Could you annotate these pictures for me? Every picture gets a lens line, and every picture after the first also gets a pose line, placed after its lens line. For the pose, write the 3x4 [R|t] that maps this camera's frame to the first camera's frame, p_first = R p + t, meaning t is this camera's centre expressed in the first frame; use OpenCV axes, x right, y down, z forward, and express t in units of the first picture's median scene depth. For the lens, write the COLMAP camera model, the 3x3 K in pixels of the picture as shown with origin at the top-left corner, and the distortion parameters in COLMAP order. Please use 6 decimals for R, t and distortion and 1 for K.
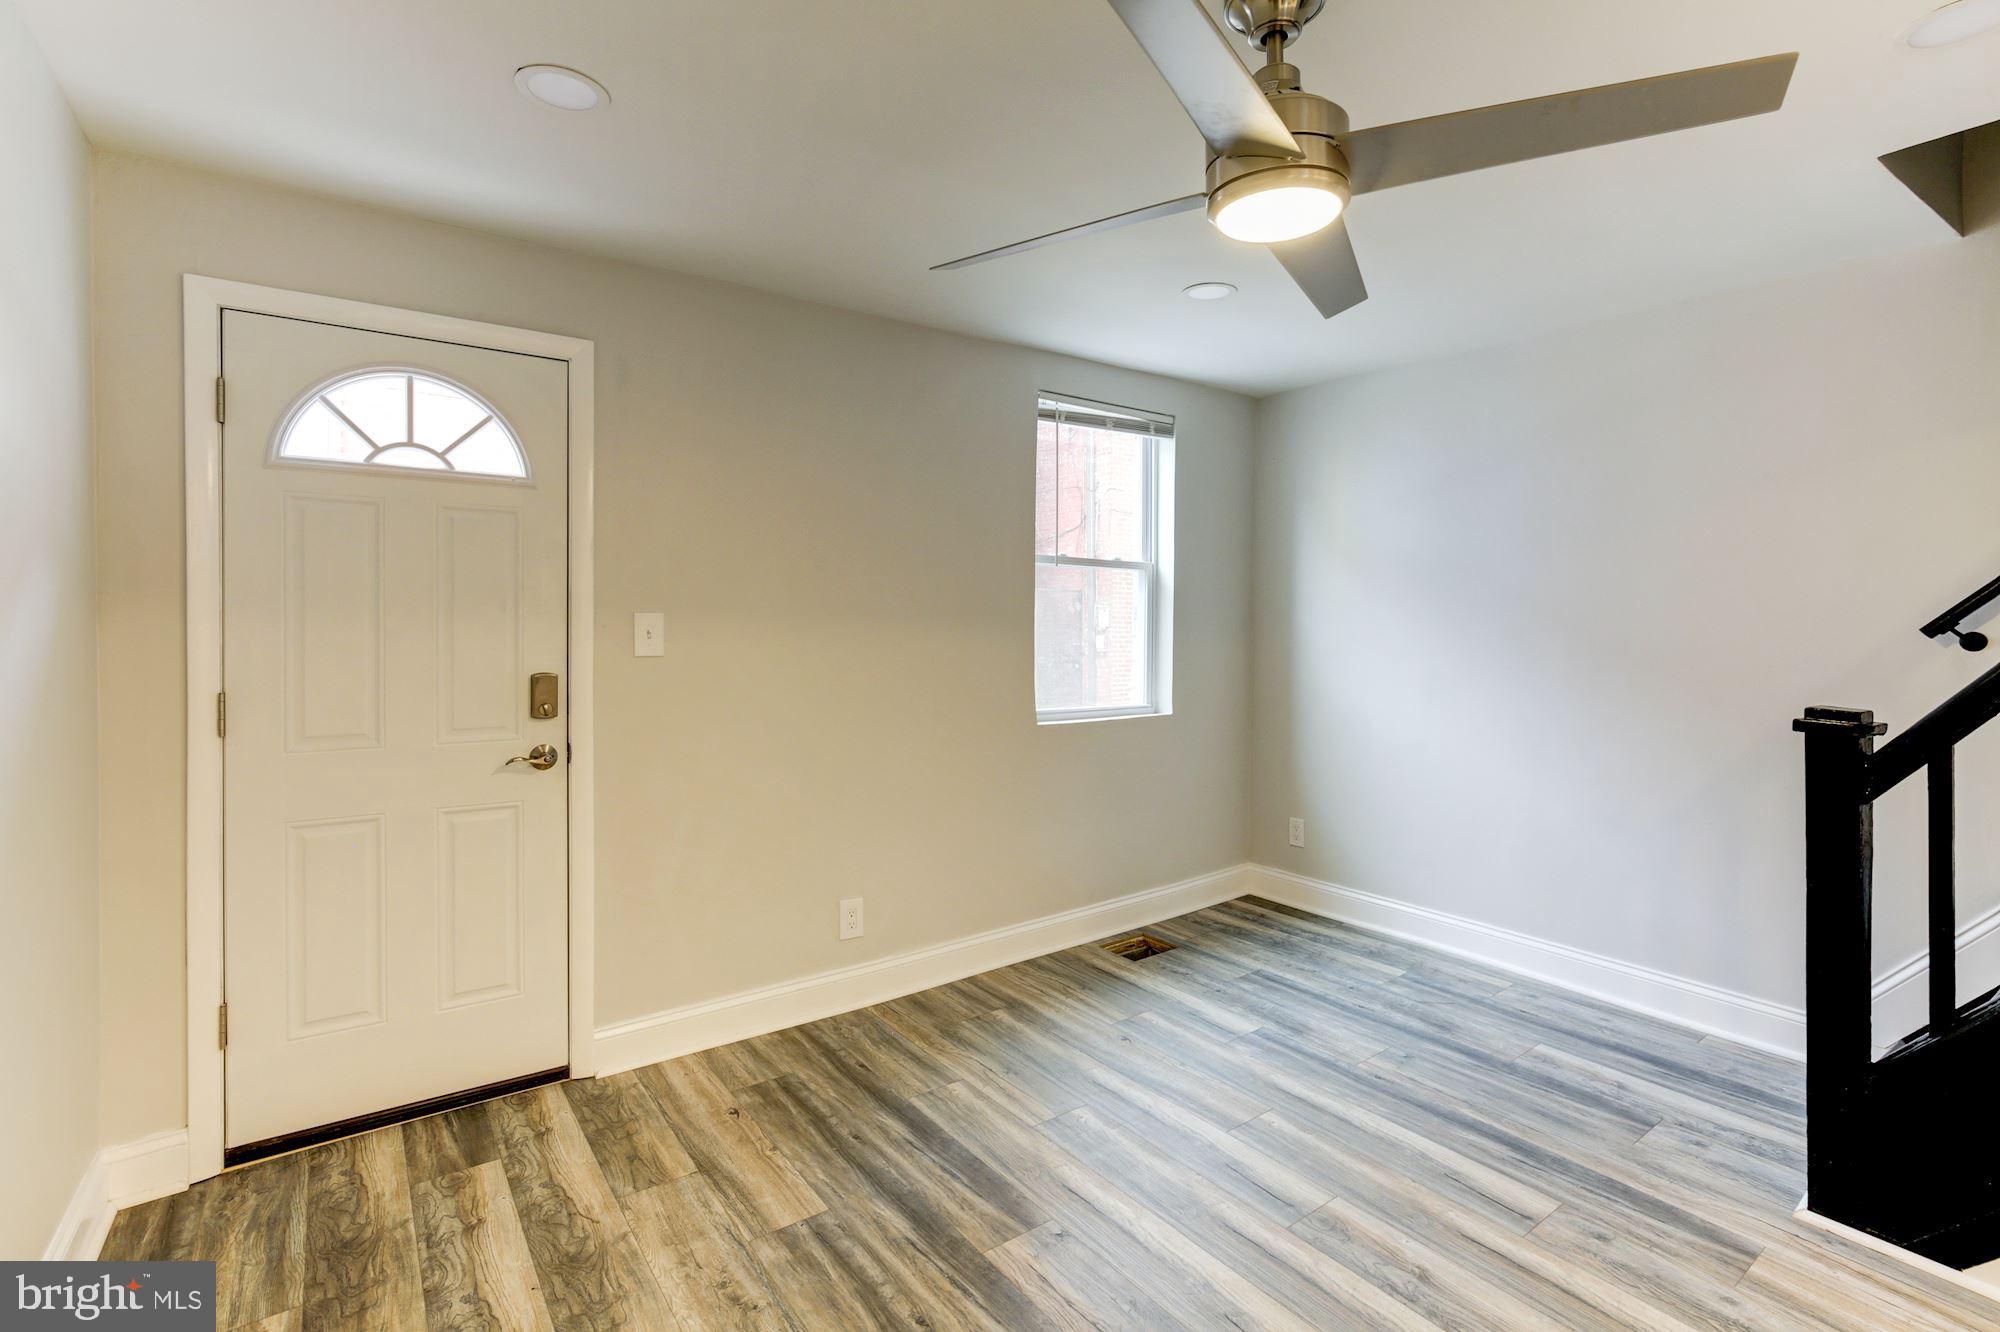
lens RADIAL K [[944.5, 0, 1020.9], [0, 944.5, 639.4], [0, 0, 1]] dist [-0.007447, 0.003226]
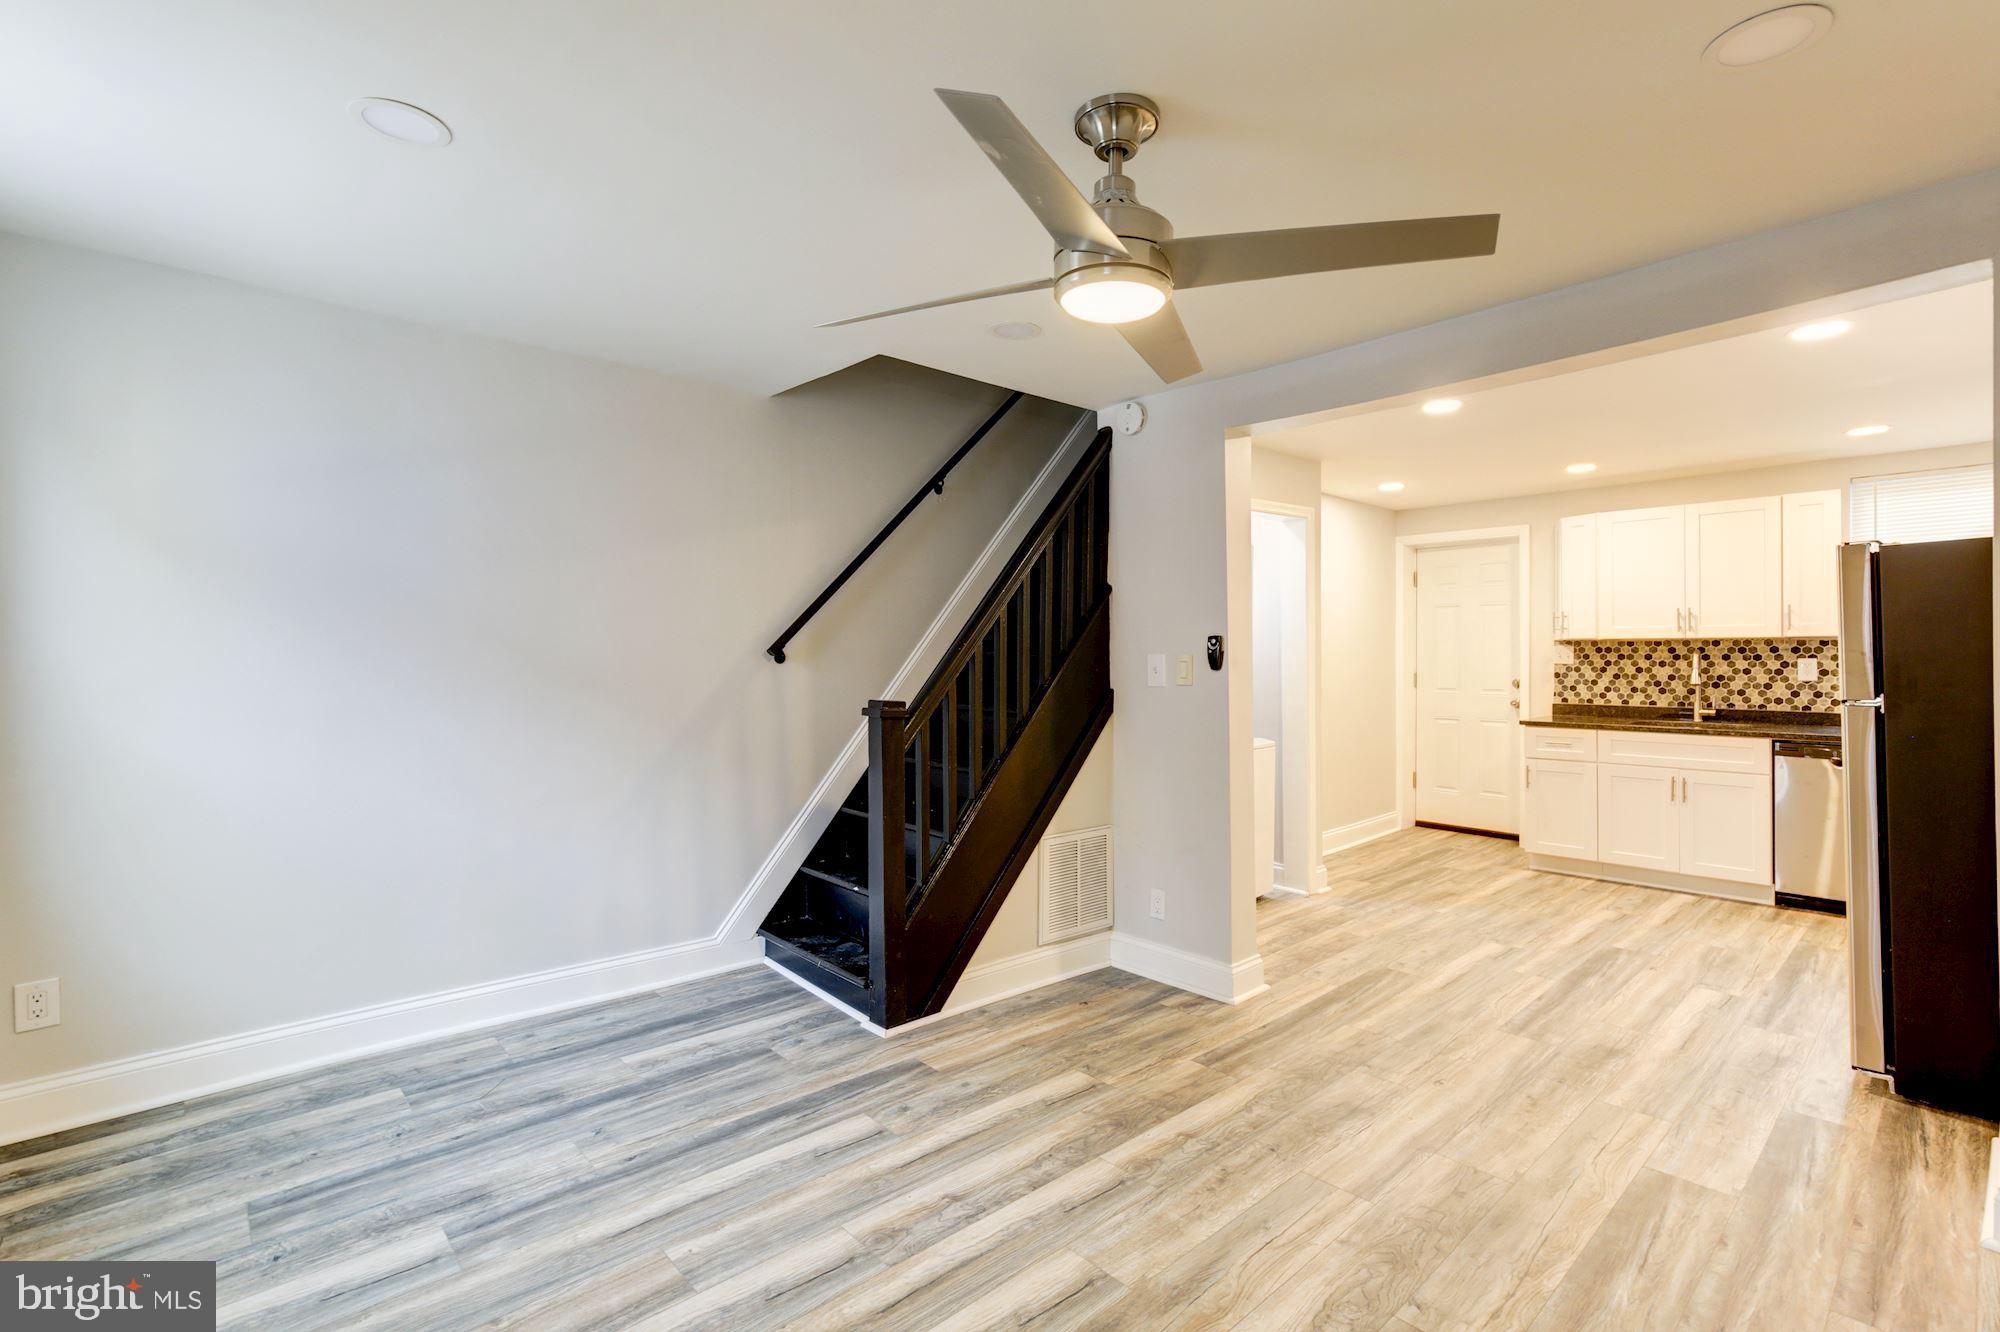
lens RADIAL K [[941.0, 0, 959.7], [0, 941.0, 645.8], [0, 0, 1]] dist [-0.016866, 0.007348]
pose [[-0.088710, -0.001009, 0.996057, -0.545943], [0.015328, 0.999880, 0.002378, -0.016415], [-0.995940, 0.015478, -0.088684, 0.793064]]
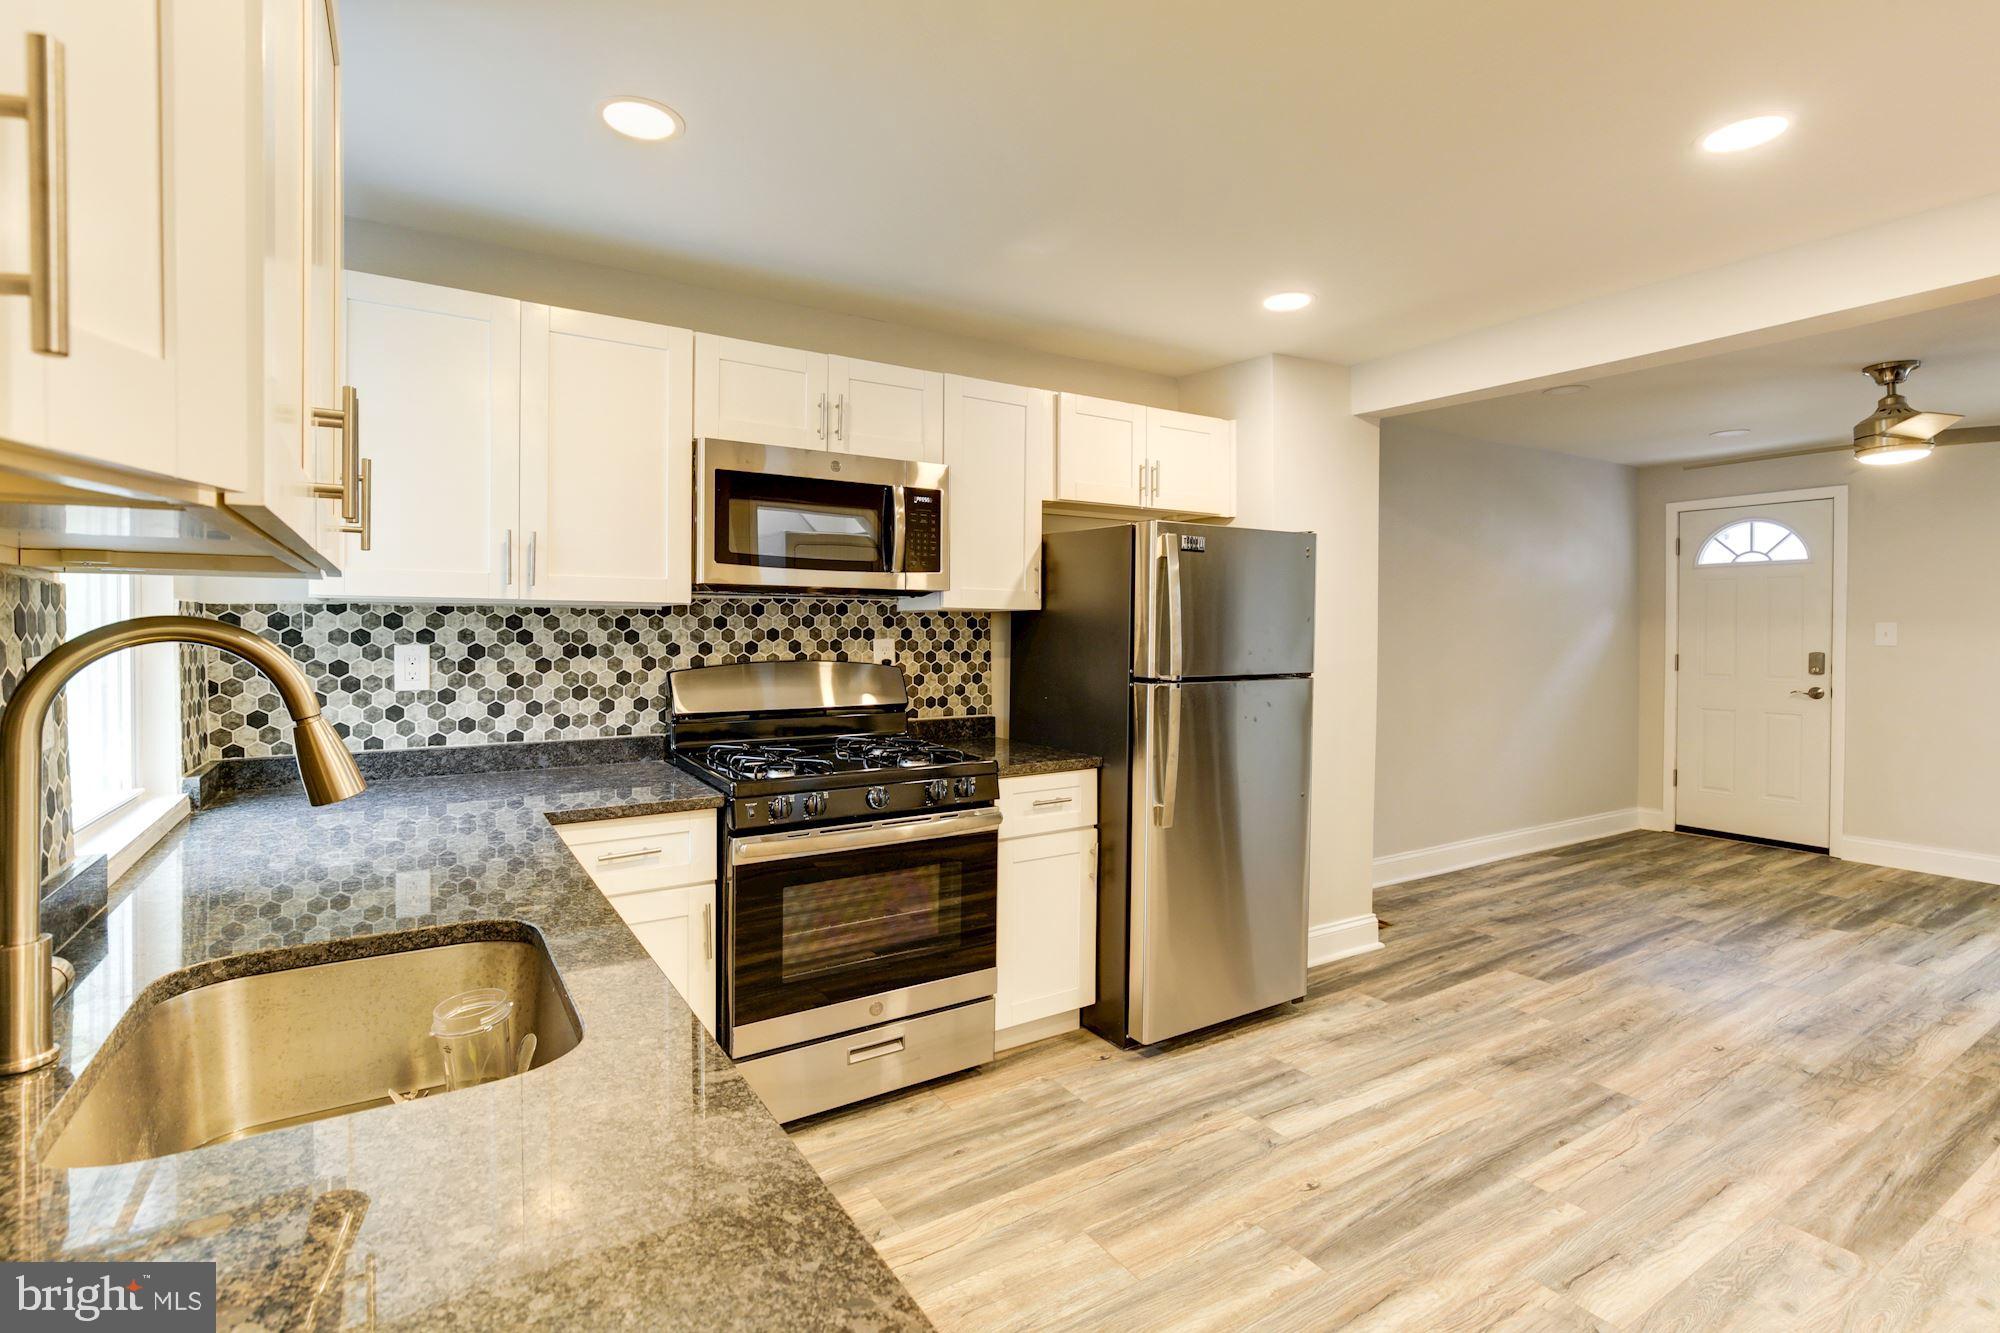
lens RADIAL K [[895.9, 0, 1000.1], [0, 895.9, 639.3], [0, 0, 1]] dist [-0.014630, 0.005583]
pose [[-0.084091, 0.004515, -0.996448, 1.634271], [-0.015286, 0.999866, 0.005821, 0.023635], [0.996341, 0.015722, -0.084011, -0.637203]]
